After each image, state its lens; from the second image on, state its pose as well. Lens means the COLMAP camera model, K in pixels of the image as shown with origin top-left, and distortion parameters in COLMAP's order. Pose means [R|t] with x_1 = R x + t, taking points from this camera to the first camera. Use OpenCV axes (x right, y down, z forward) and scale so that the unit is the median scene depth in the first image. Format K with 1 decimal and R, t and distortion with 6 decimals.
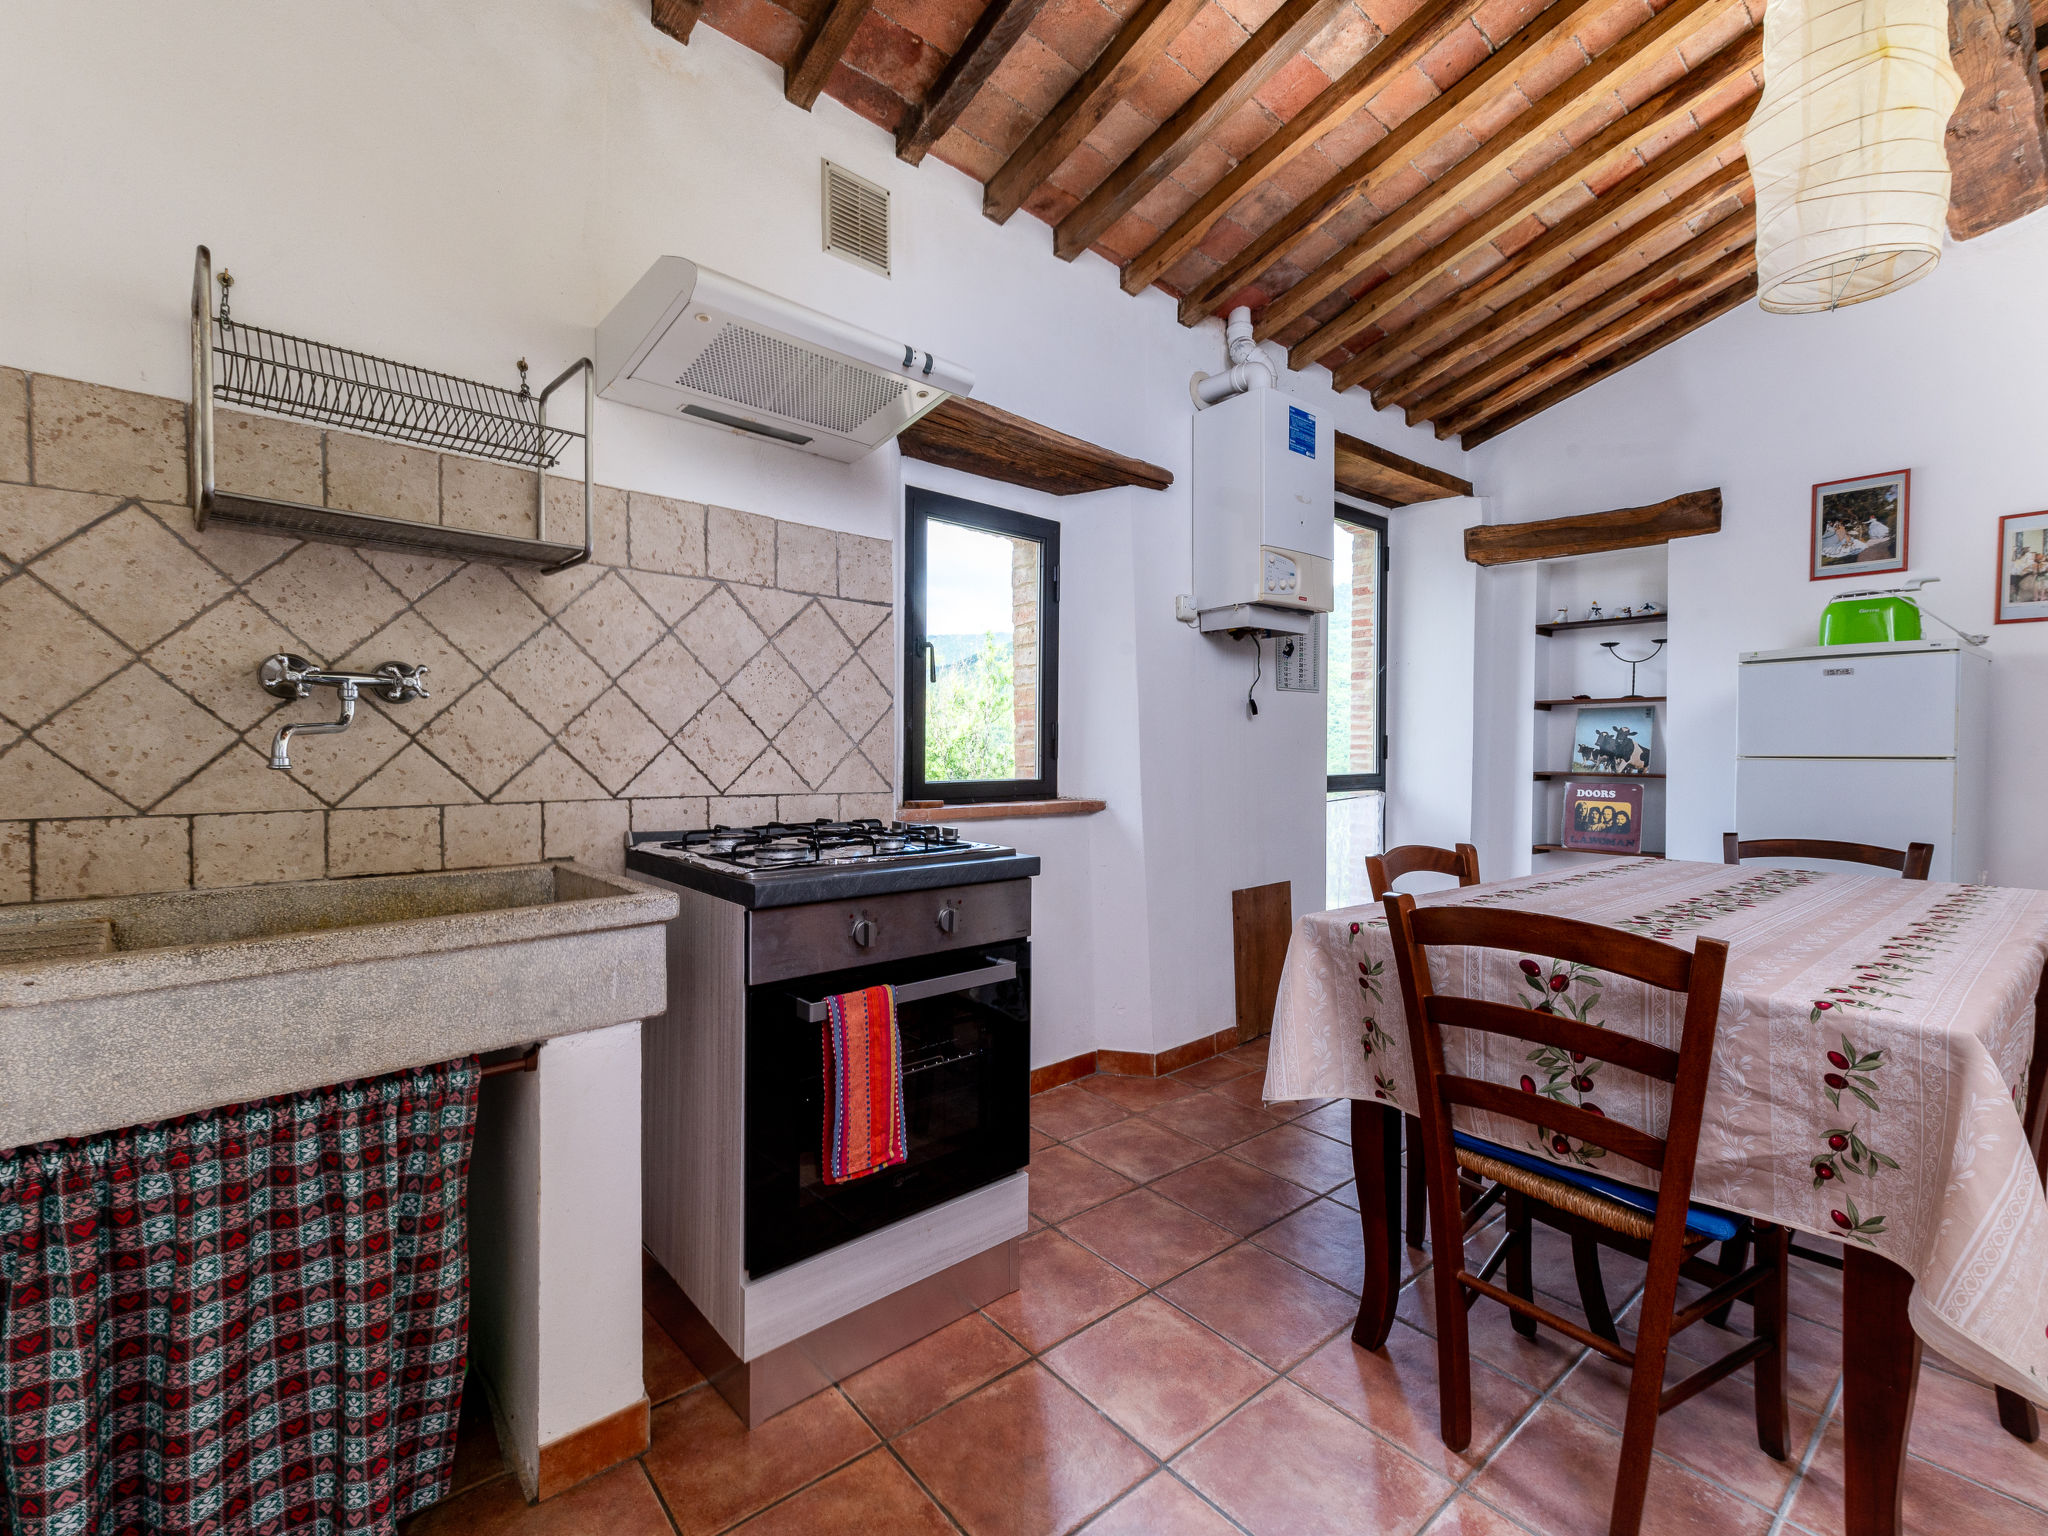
lens RADIAL K [[936.2, 0, 1057.1], [0, 936.2, 781.6], [0, 0, 1]] dist [0.017261, -0.003864]
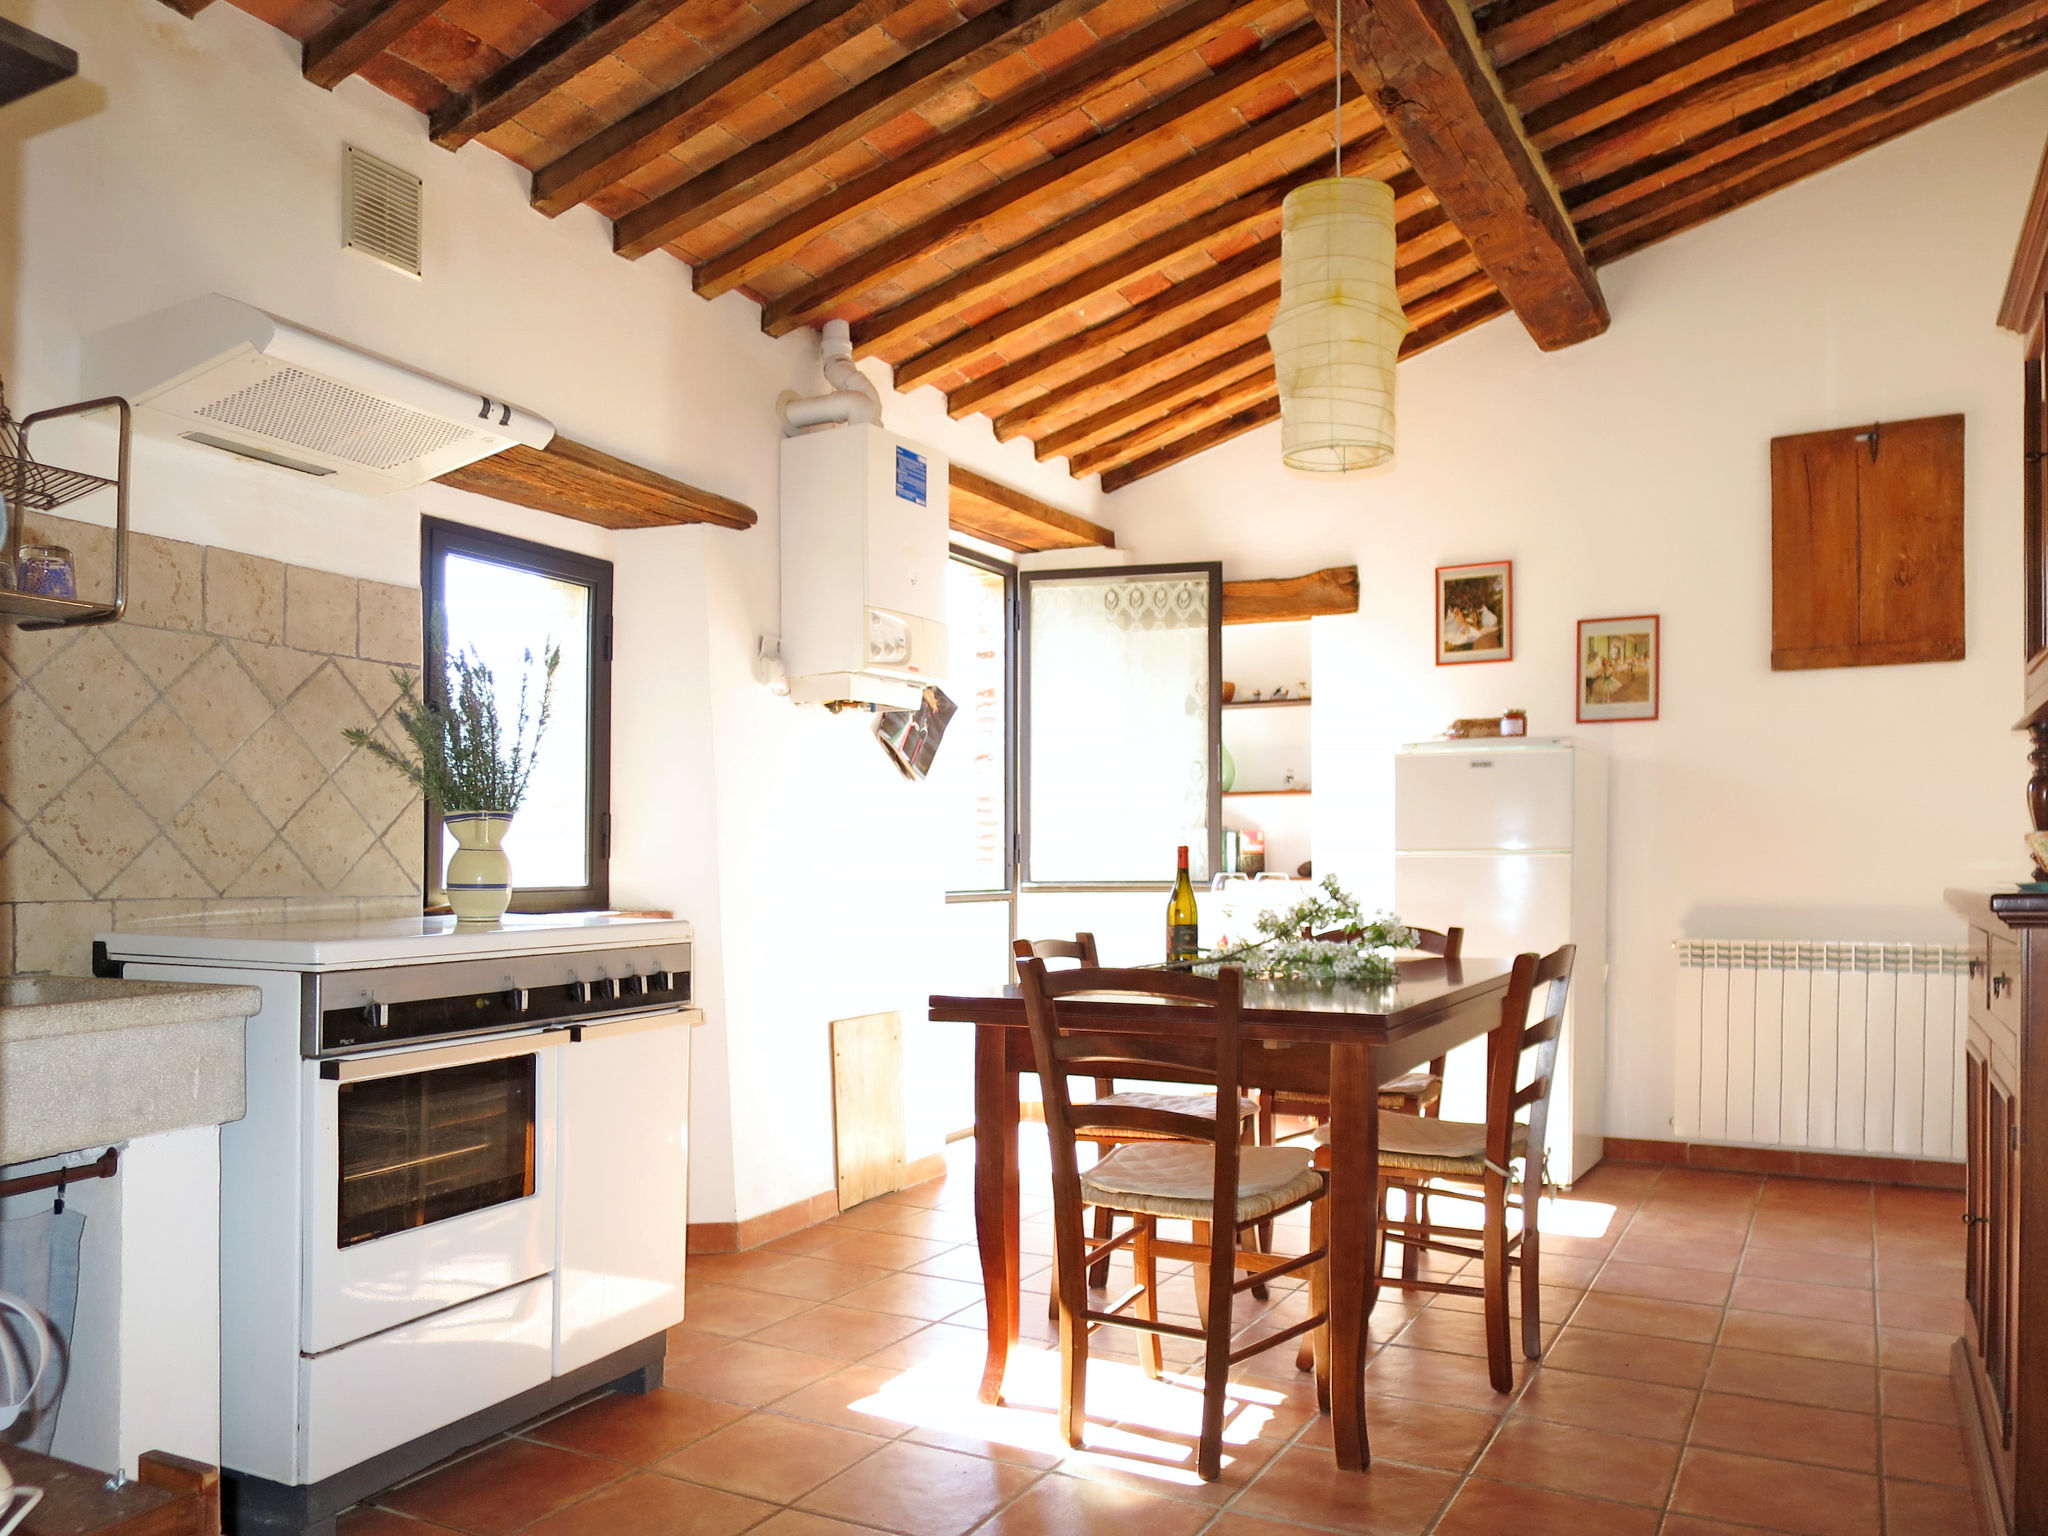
lens RADIAL K [[1530.9, 0, 1117.1], [0, 1530.9, 856.7], [0, 0, 1]] dist [-0.001367, -0.007214]
pose [[0.929338, -0.004277, 0.369204, -0.114808], [0.019675, 0.999086, -0.037950, 0.042713], [-0.368705, 0.042532, 0.928573, -0.496257]]
